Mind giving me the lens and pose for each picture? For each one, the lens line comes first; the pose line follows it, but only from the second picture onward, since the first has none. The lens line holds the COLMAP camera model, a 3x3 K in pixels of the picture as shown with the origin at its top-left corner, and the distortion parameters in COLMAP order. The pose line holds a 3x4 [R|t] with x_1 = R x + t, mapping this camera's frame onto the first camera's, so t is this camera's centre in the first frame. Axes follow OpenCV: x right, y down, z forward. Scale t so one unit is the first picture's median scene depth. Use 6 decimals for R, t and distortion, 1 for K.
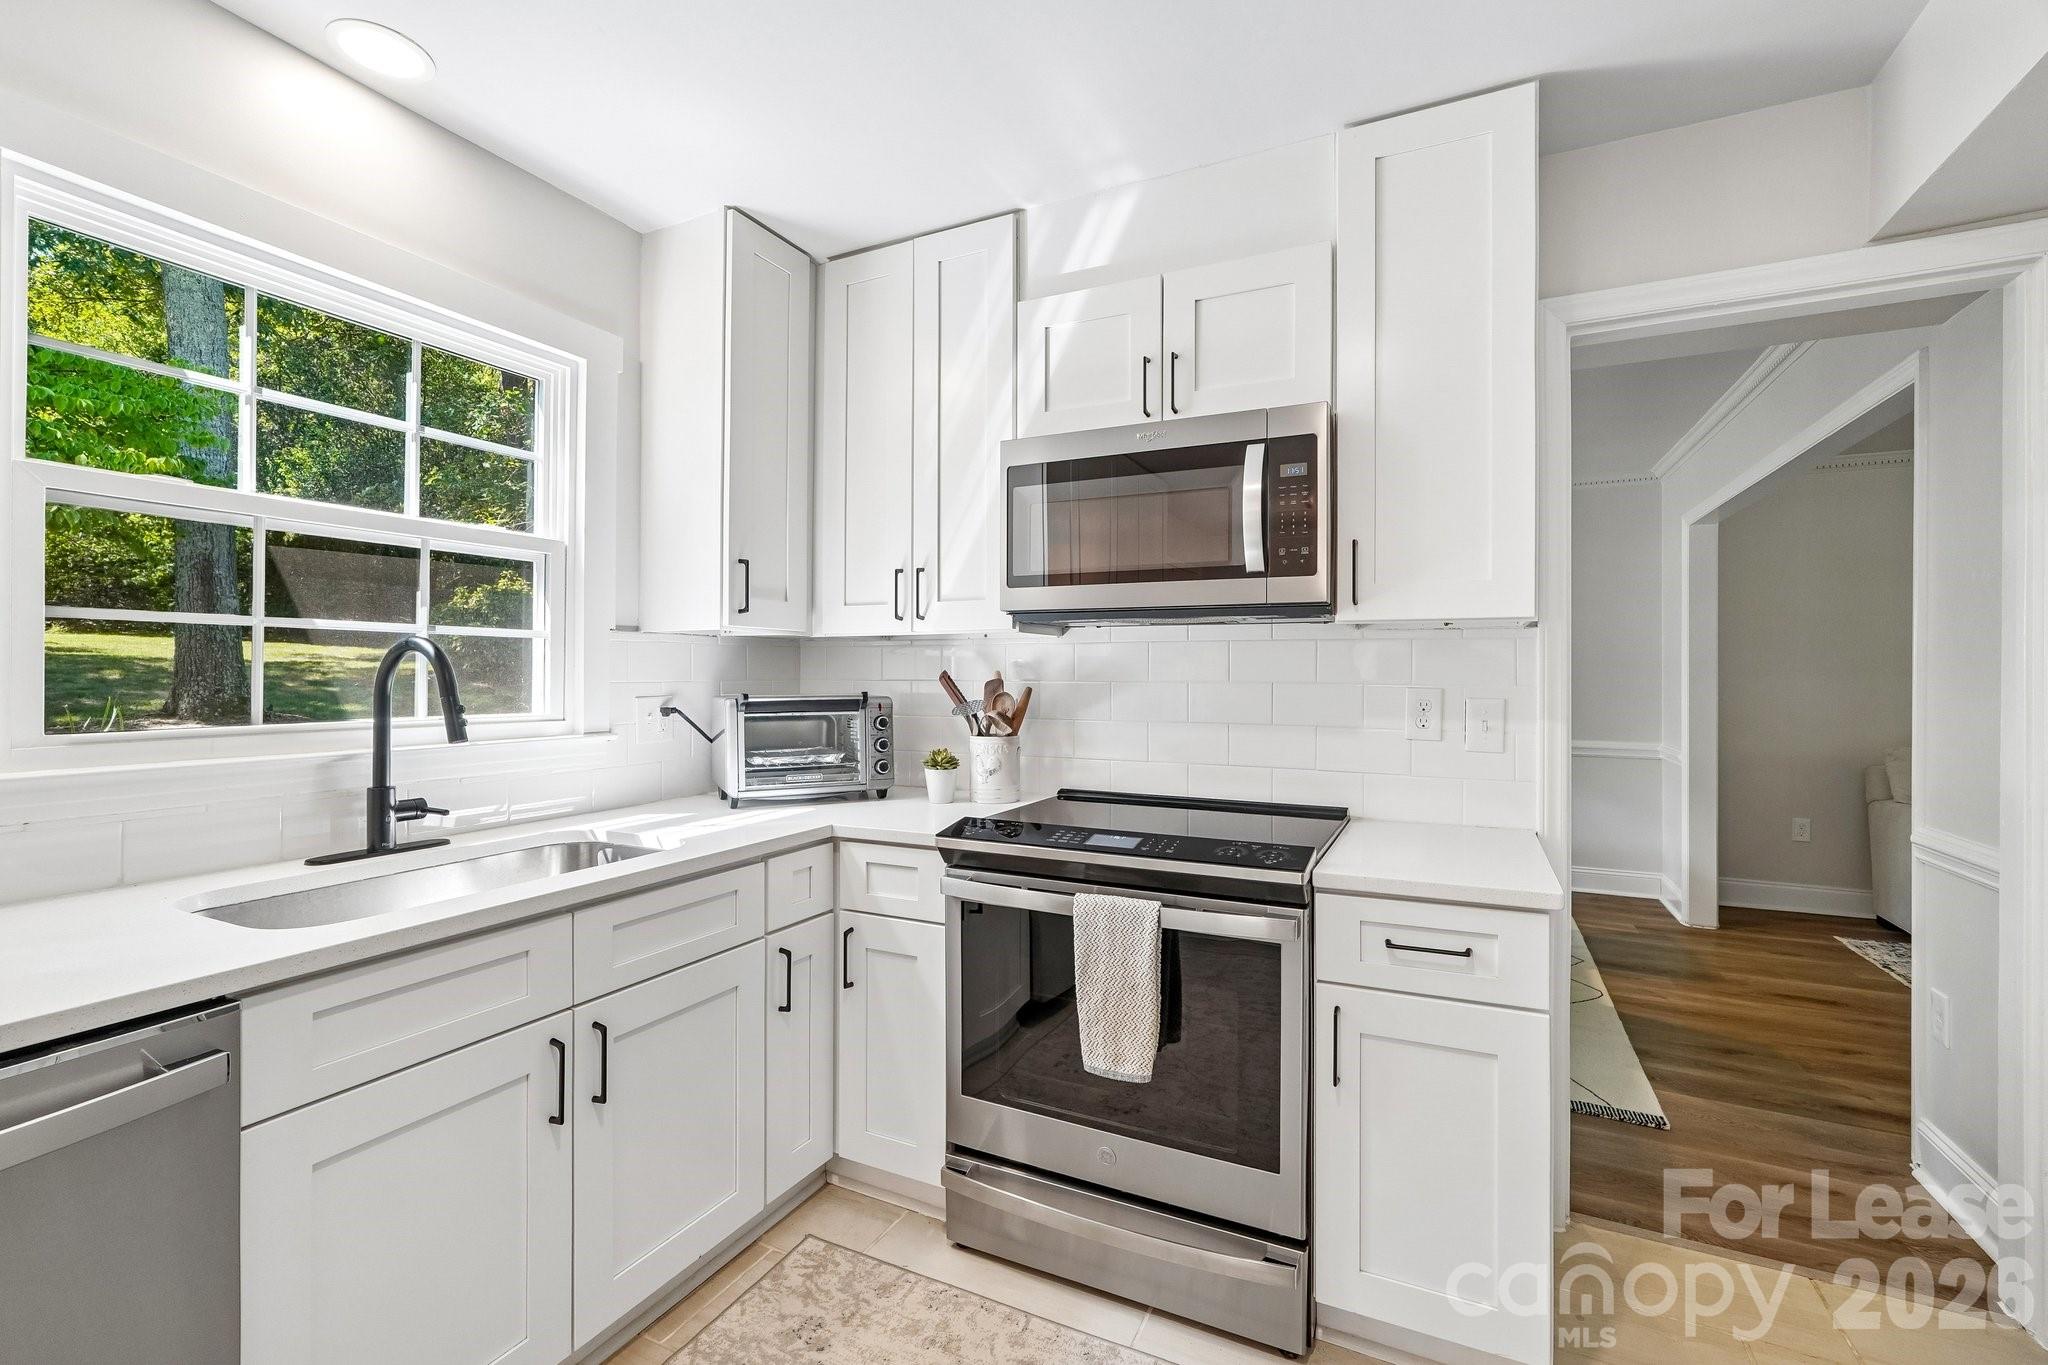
lens RADIAL K [[879.2, 0, 1018.4], [0, 879.2, 670.1], [0, 0, 1]] dist [-0.003602, 0.000180]
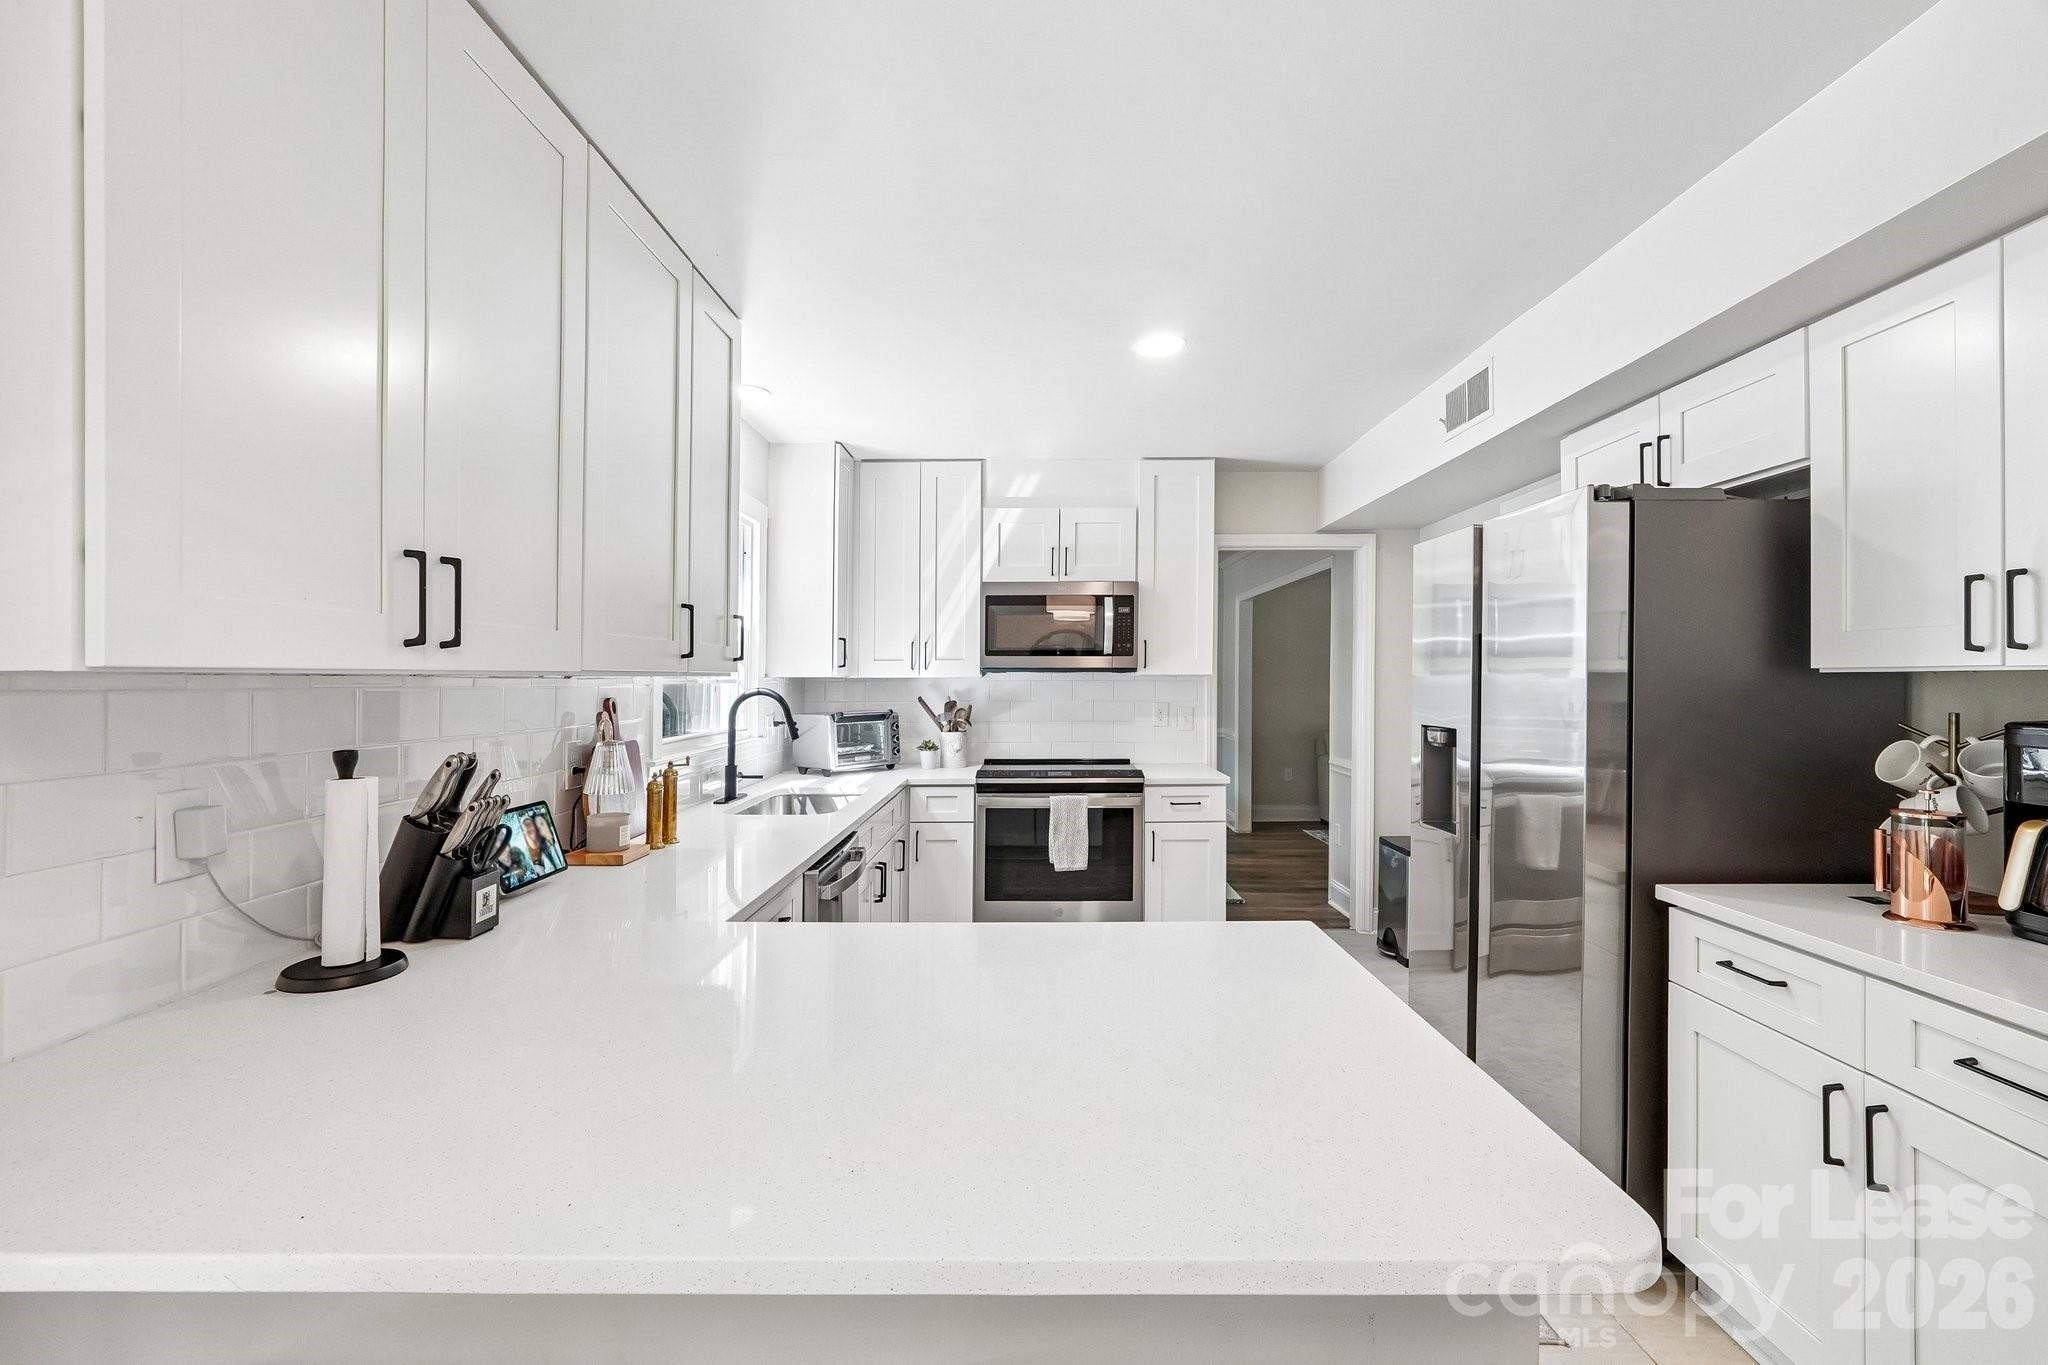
lens RADIAL K [[891.5, 0, 1027.9], [0, 891.5, 686.4], [0, 0, 1]] dist [0.003571, 0.000318]
pose [[0.898732, -0.009220, 0.438400, -0.875723], [0.003334, 0.999894, 0.014195, -0.057446], [-0.438485, -0.011296, 0.898668, -0.922628]]
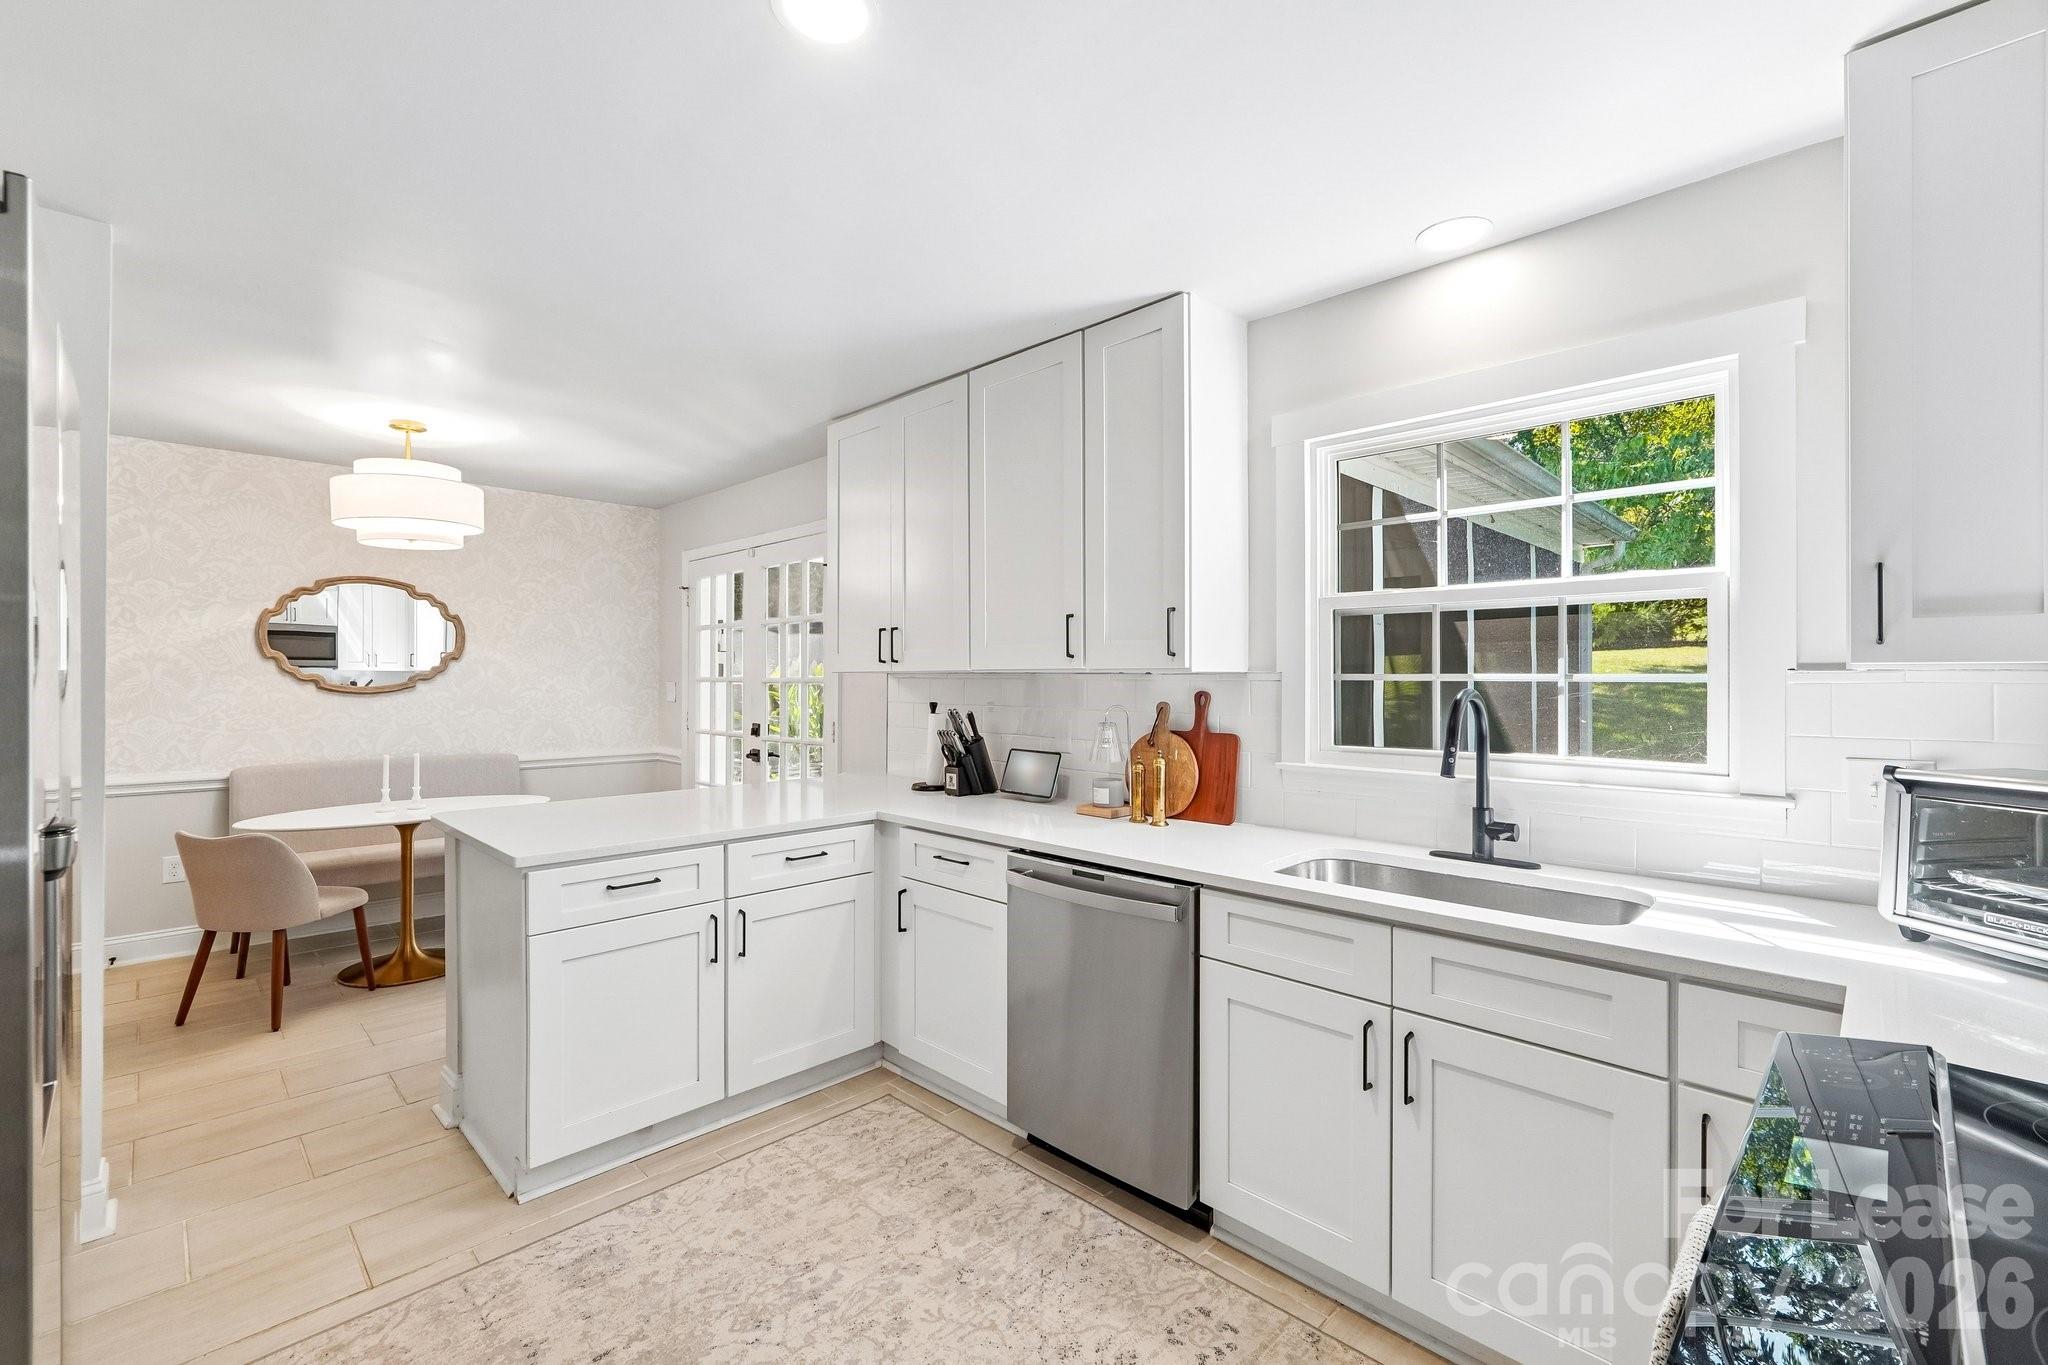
lens RADIAL K [[879.4, 0, 1030.8], [0, 879.4, 675.6], [0, 0, 1]] dist [-0.000037, 0.000233]
pose [[-0.309920, -0.008275, -0.950727, 0.586209], [-0.000192, 0.999963, -0.008641, -0.038266], [0.950763, -0.002496, -0.309910, 0.680805]]
